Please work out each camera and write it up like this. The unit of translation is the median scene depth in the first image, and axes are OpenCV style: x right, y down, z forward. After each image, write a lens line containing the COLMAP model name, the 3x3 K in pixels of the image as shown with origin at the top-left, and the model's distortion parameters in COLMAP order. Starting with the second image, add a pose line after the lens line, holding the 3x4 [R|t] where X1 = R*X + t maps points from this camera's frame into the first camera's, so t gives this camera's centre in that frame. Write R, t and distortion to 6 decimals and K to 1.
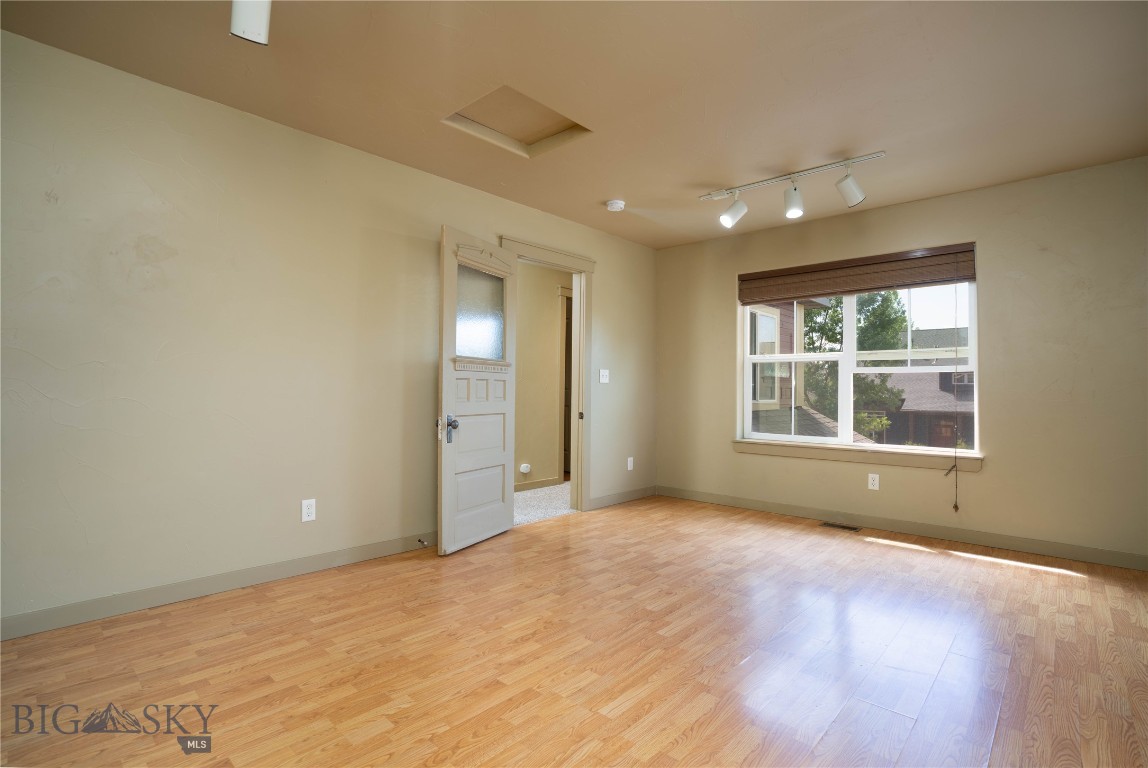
lens RADIAL K [[553.1, 0, 575.8], [0, 553.1, 382.3], [0, 0, 1]] dist [0.001445, 0.000482]
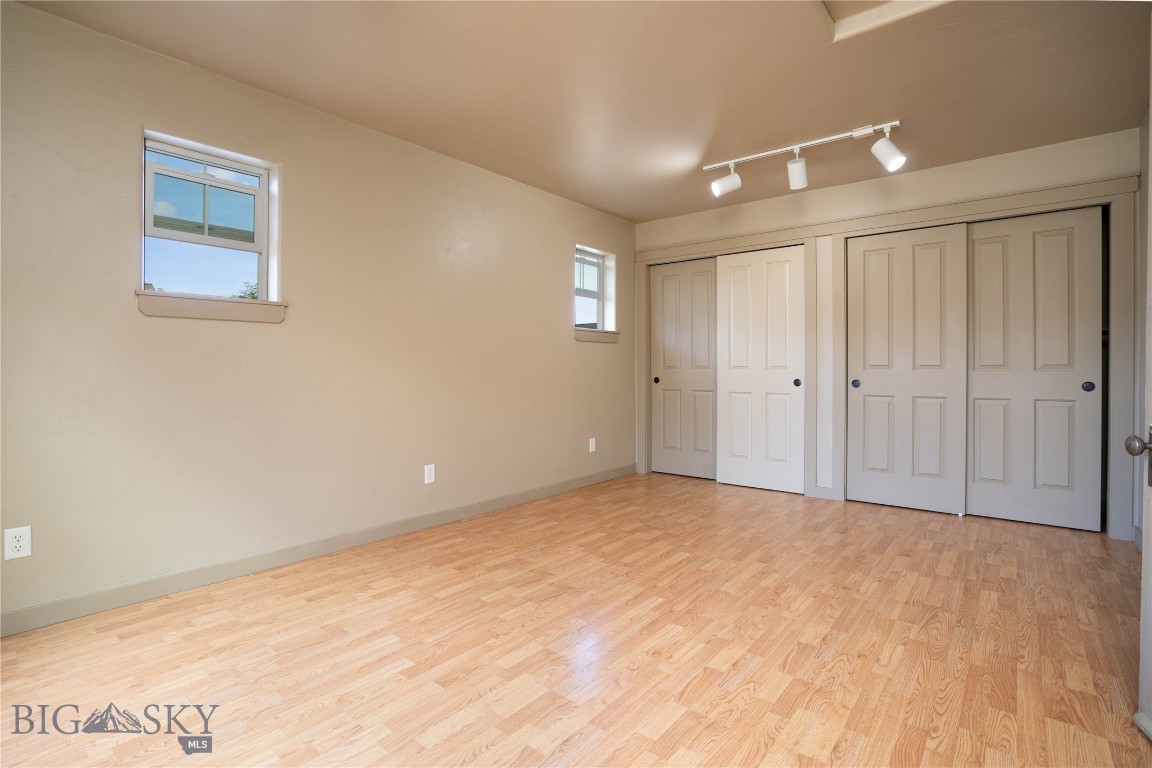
lens RADIAL K [[555.0, 0, 574.9], [0, 555.0, 375.2], [0, 0, 1]] dist [0.001445, 0.000482]
pose [[-0.998357, -0.014955, -0.055316, 0.378044], [-0.014761, 0.999883, -0.003916, 0.038062], [0.055369, -0.003093, -0.998461, 2.028315]]
